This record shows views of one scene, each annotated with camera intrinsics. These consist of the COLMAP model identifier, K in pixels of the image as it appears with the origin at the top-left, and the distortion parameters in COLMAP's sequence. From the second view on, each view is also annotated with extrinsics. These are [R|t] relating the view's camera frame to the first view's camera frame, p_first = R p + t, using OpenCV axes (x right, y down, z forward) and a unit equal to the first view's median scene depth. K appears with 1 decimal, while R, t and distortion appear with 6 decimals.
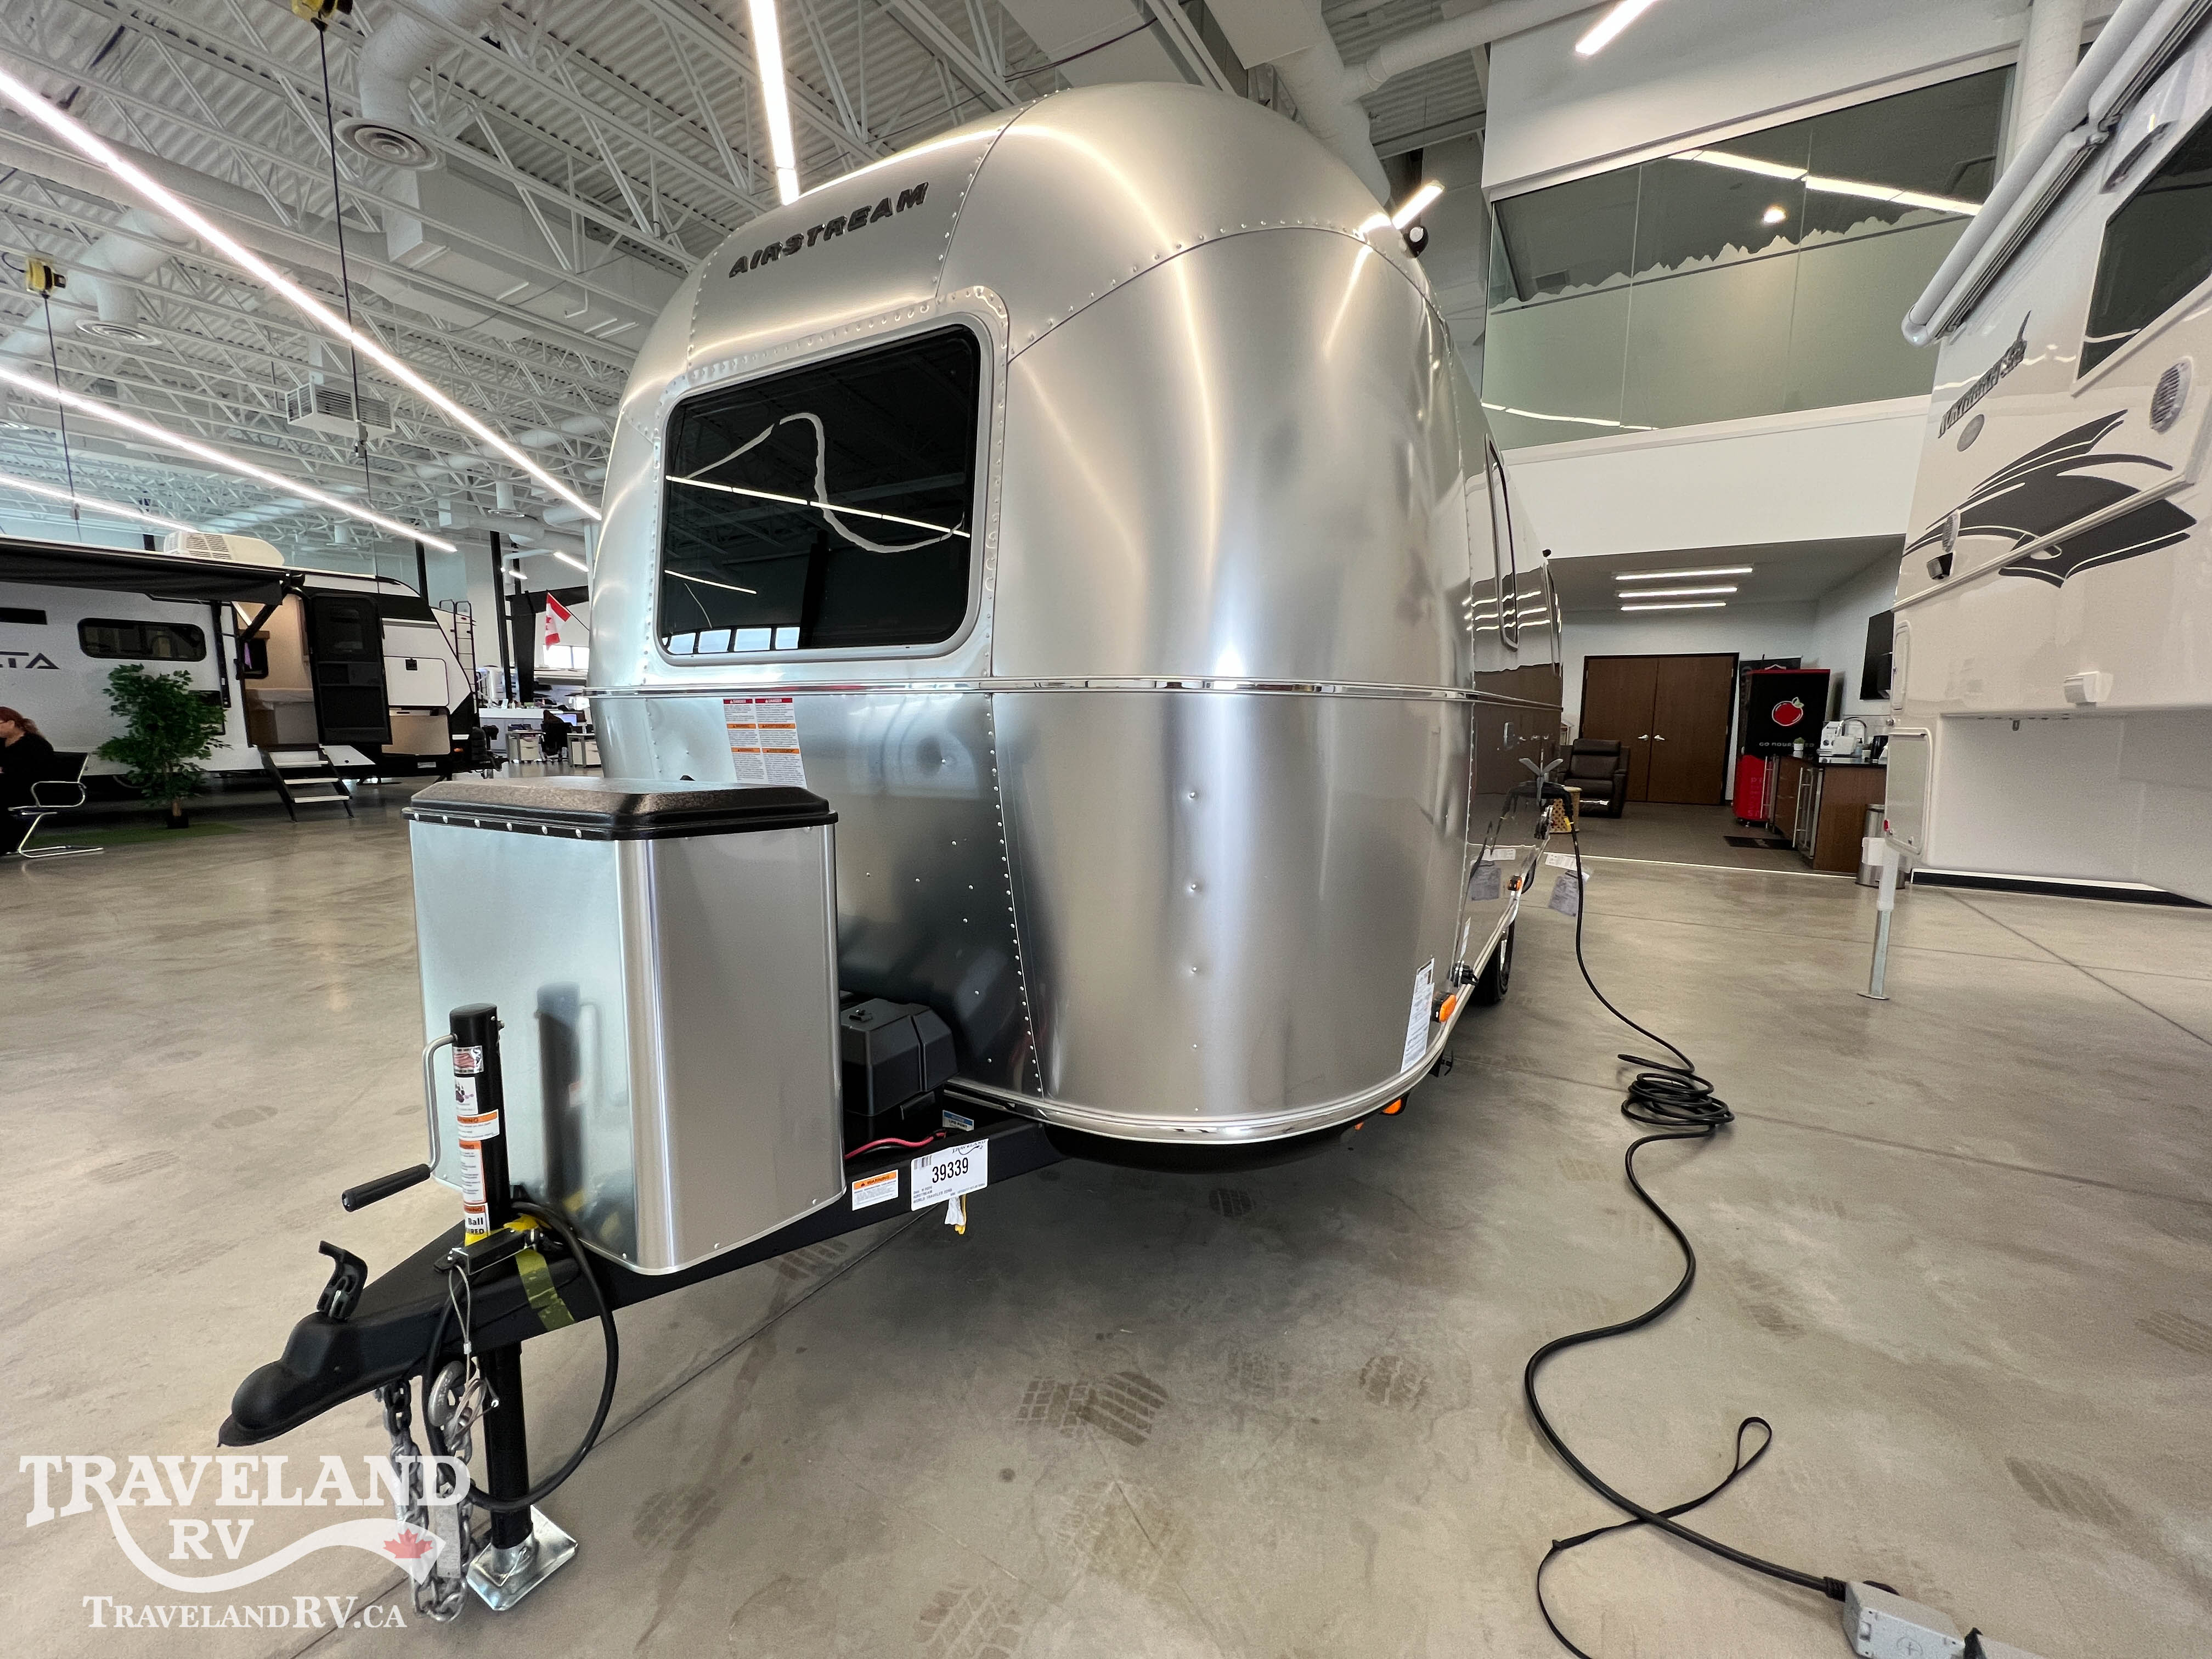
lens RADIAL K [[884.0, 0, 1102.8], [0, 884.0, 824.6], [0, 0, 1]] dist [-0.000978, 0.000285]
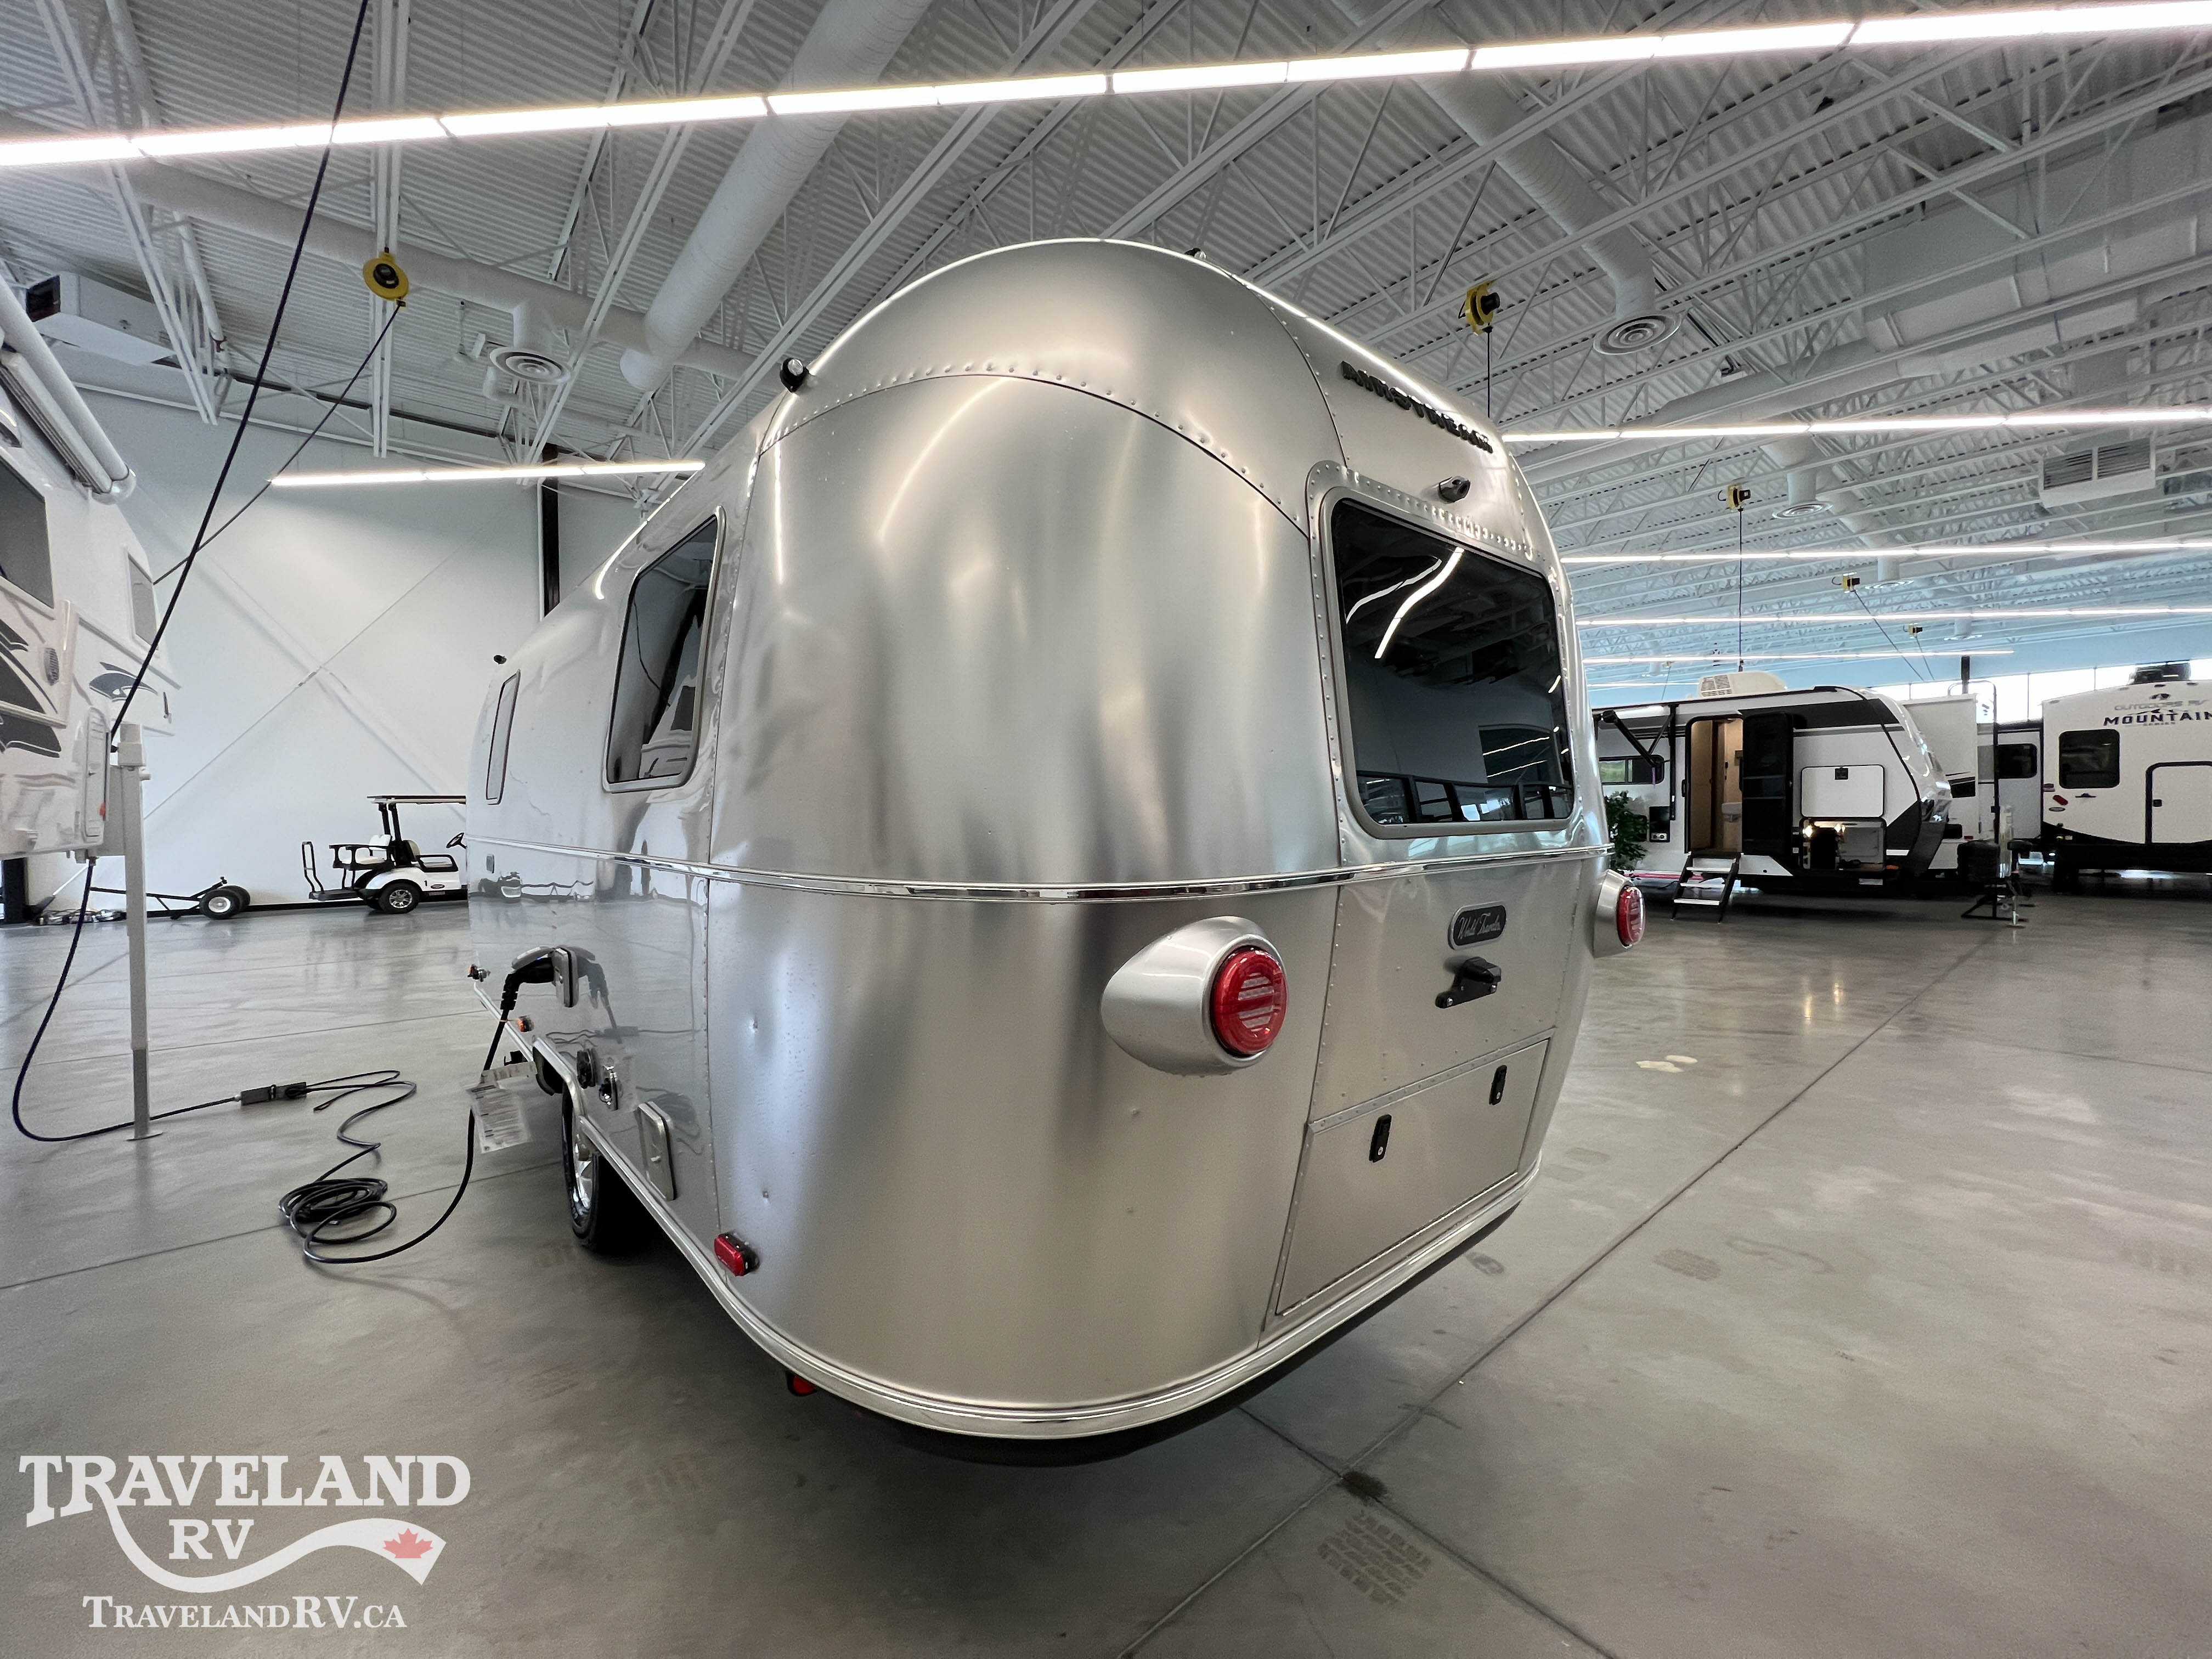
lens RADIAL K [[882.7, 0, 1101.8], [0, 882.7, 826.4], [0, 0, 1]] dist [0.001714, -0.000414]
pose [[-0.316165, 0.006812, -0.948680, 0.406843], [-0.114091, 0.992444, 0.045150, -0.089125], [0.941819, 0.122511, -0.312999, 0.640649]]
